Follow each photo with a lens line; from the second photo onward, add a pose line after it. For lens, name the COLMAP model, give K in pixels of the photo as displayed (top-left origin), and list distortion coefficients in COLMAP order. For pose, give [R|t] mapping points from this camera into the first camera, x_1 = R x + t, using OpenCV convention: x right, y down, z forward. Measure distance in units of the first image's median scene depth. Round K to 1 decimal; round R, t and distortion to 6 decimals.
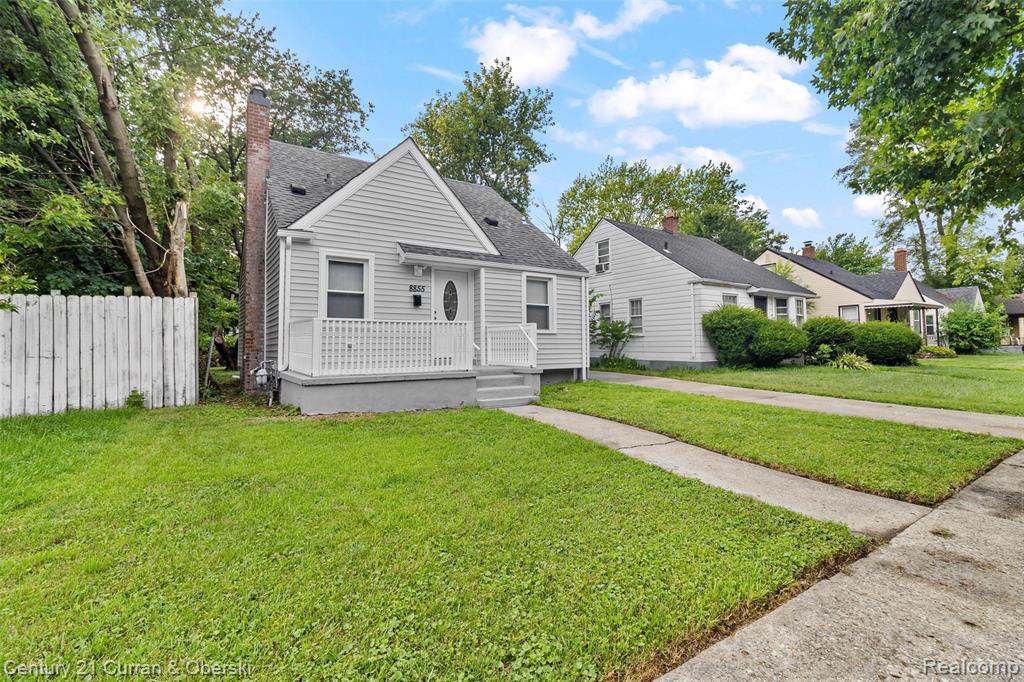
lens RADIAL K [[475.8, 0, 512.0], [0, 475.8, 343.8], [0, 0, 1]] dist [0.001710, -0.000078]
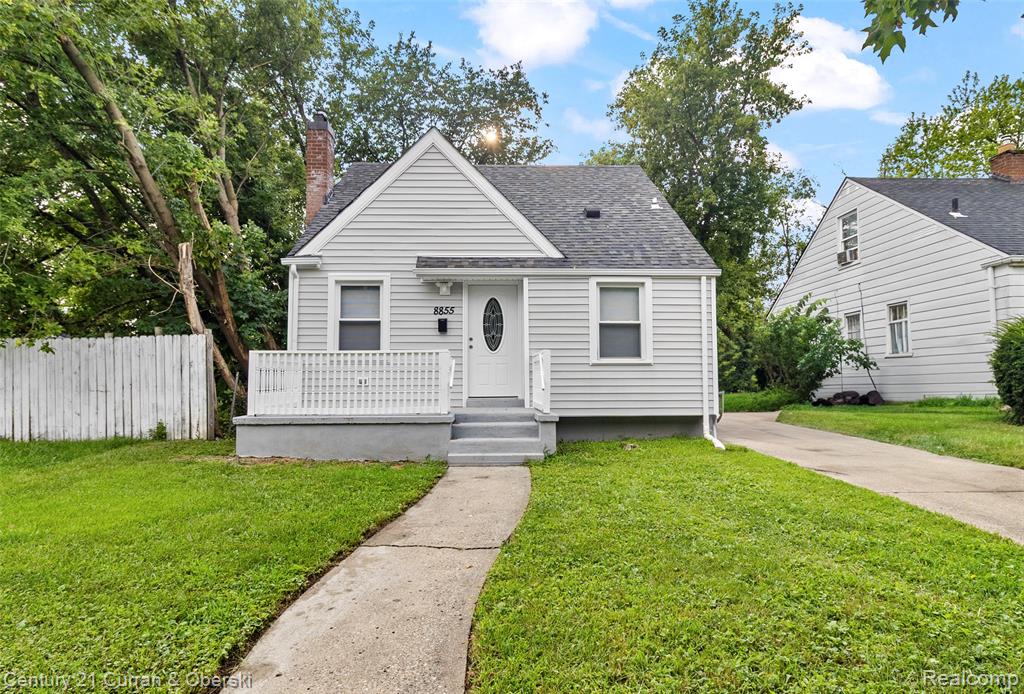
lens RADIAL K [[574.7, 0, 514.4], [0, 574.7, 373.7], [0, 0, 1]] dist [0.002824, 0.000959]
pose [[0.843368, -0.004892, -0.537314, 0.435813], [0.000918, 0.999970, -0.007663, -0.001595], [0.537336, 0.005970, 0.843347, 0.246247]]
